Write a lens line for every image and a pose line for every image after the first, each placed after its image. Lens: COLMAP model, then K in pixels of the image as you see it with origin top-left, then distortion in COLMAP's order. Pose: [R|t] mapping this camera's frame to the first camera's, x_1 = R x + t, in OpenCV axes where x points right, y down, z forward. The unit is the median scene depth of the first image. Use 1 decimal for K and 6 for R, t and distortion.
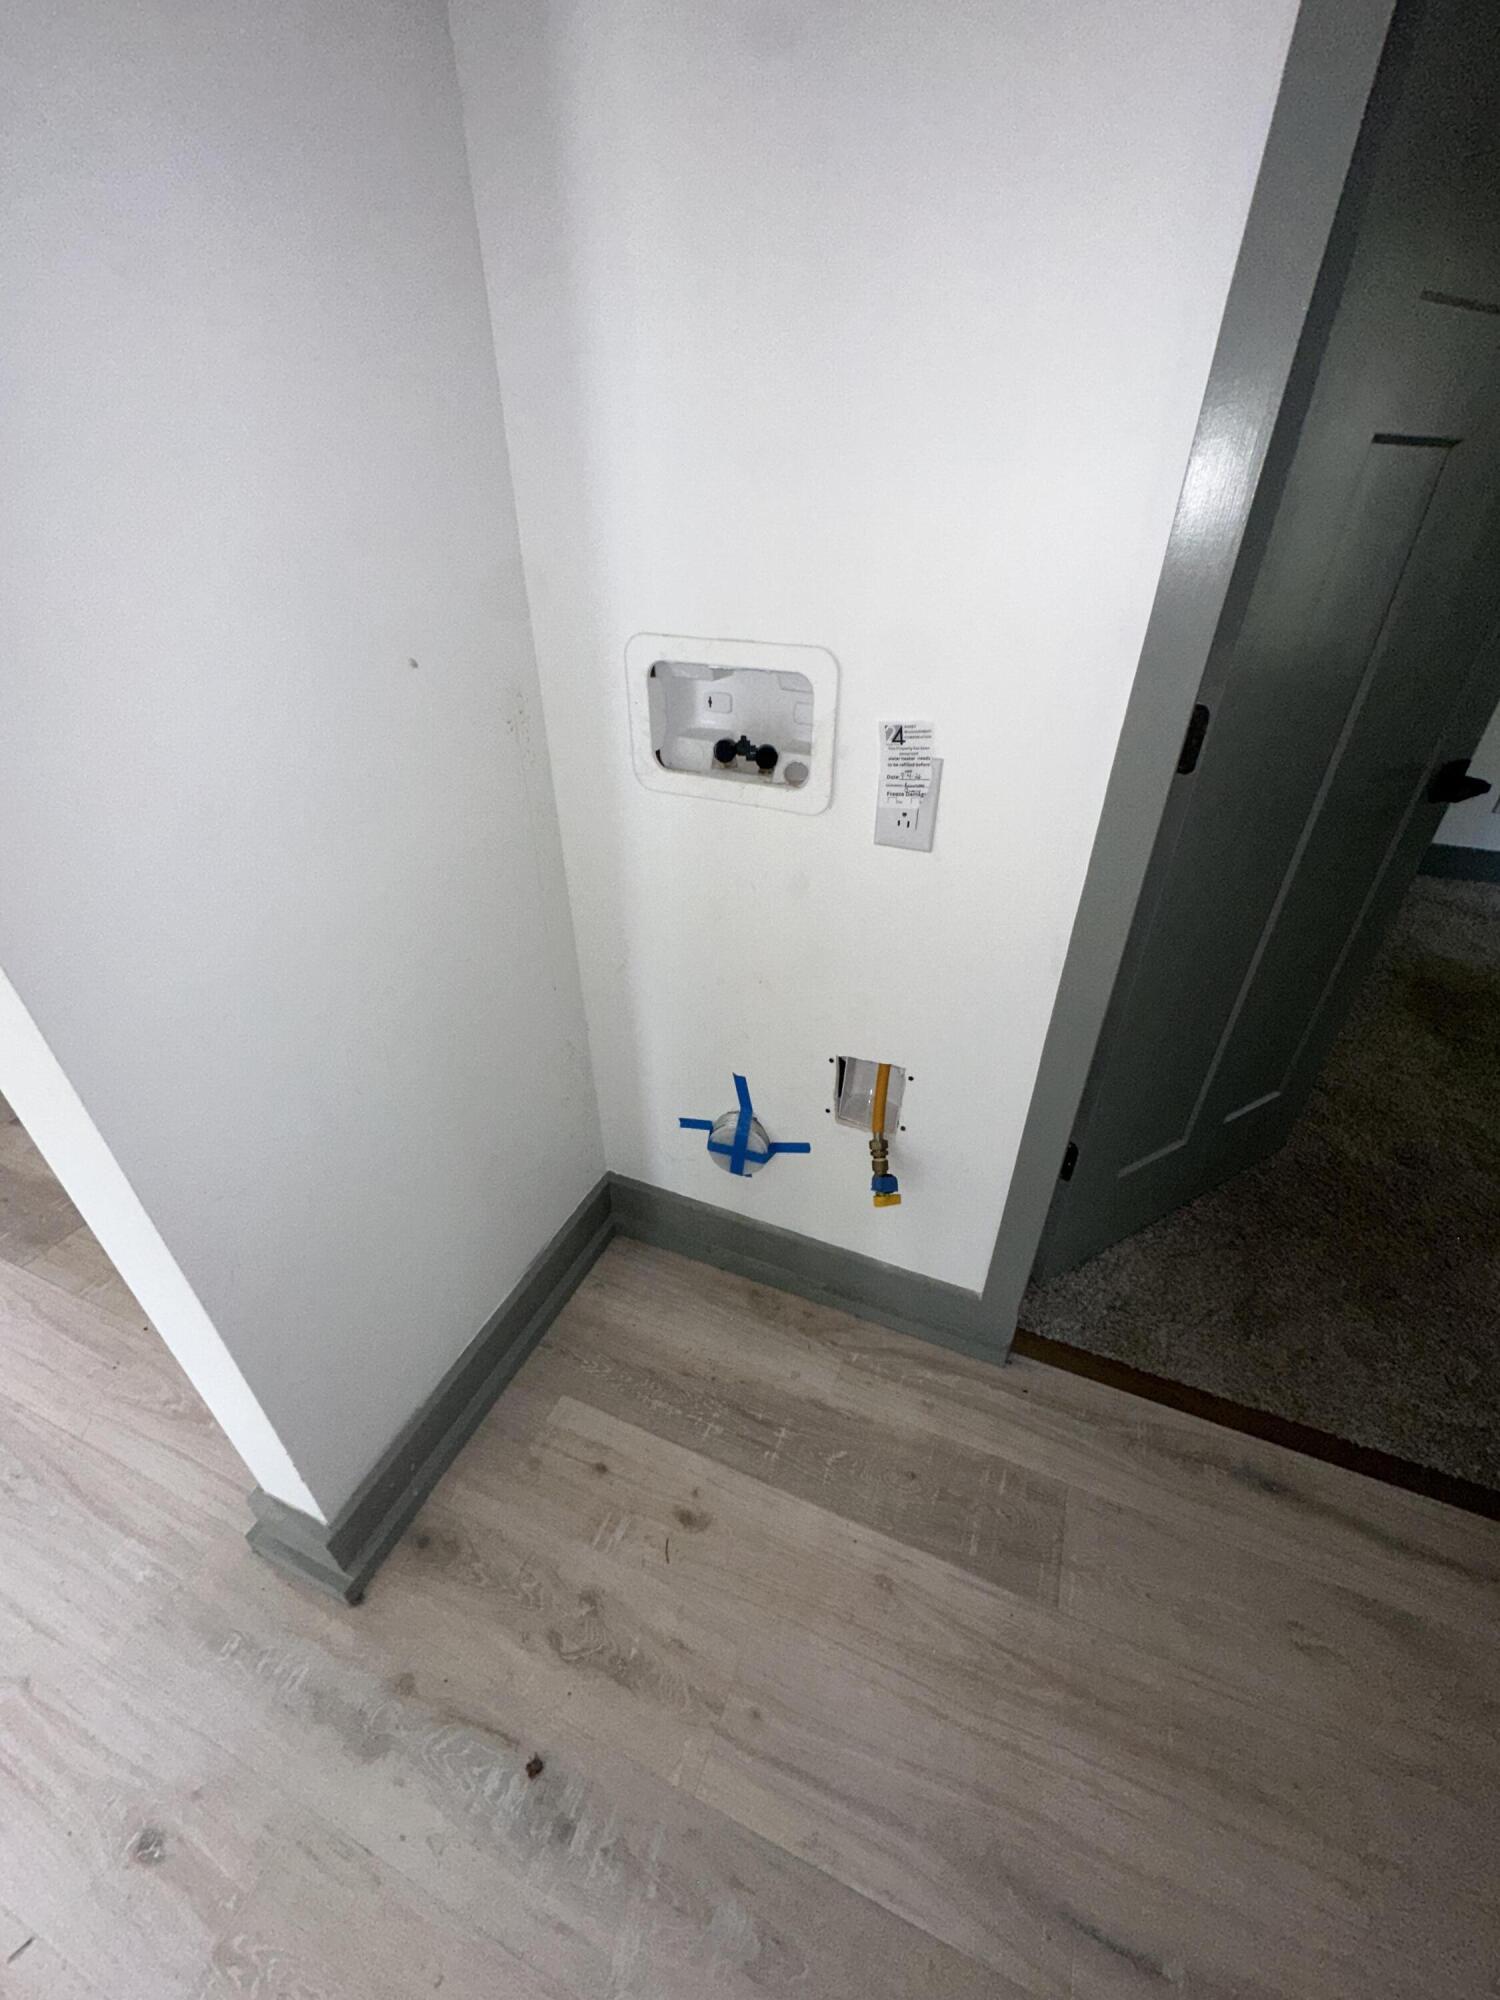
lens RADIAL K [[805.5, 0, 825.1], [0, 805.5, 1014.6], [0, 0, 1]] dist [0.000691, 0.000357]
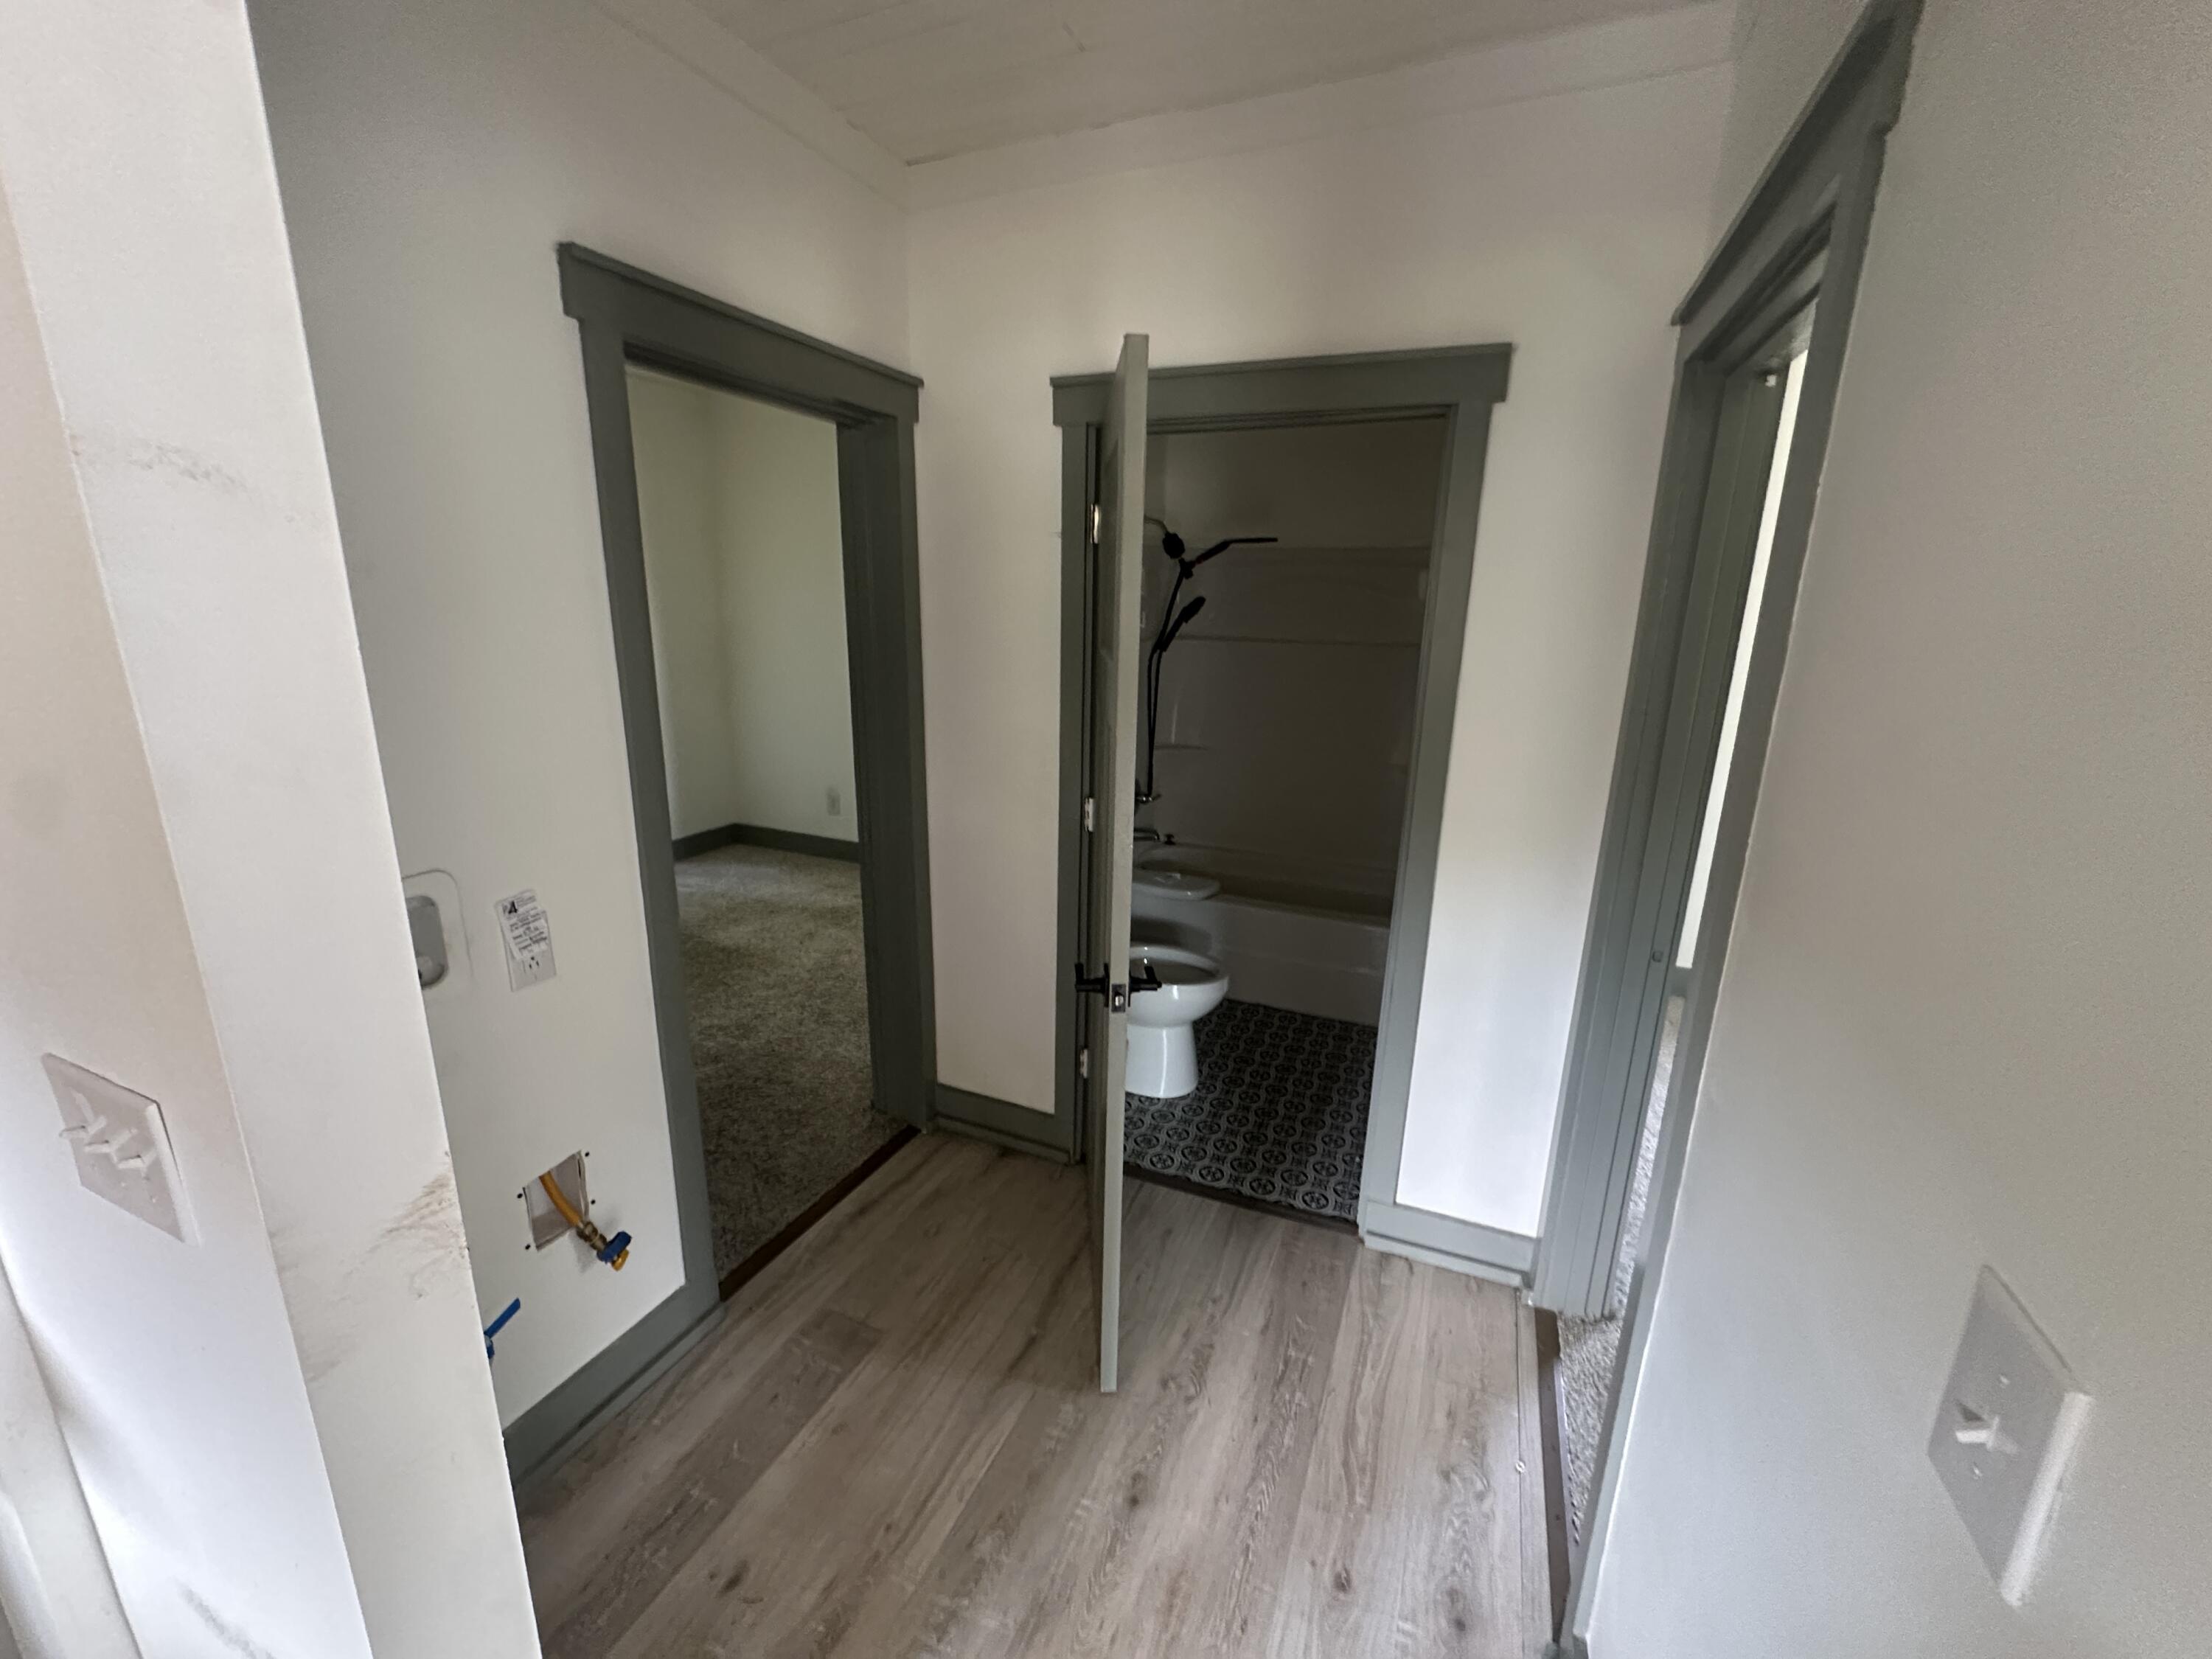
lens RADIAL K [[890.9, 0, 1101.1], [0, 890.9, 820.7], [0, 0, 1]] dist [0.000691, 0.000357]
pose [[0.029711, -0.249829, 0.967834, -1.077190], [0.514937, 0.833714, 0.199401, -0.217308], [-0.856713, 0.492449, 0.153417, -0.117179]]
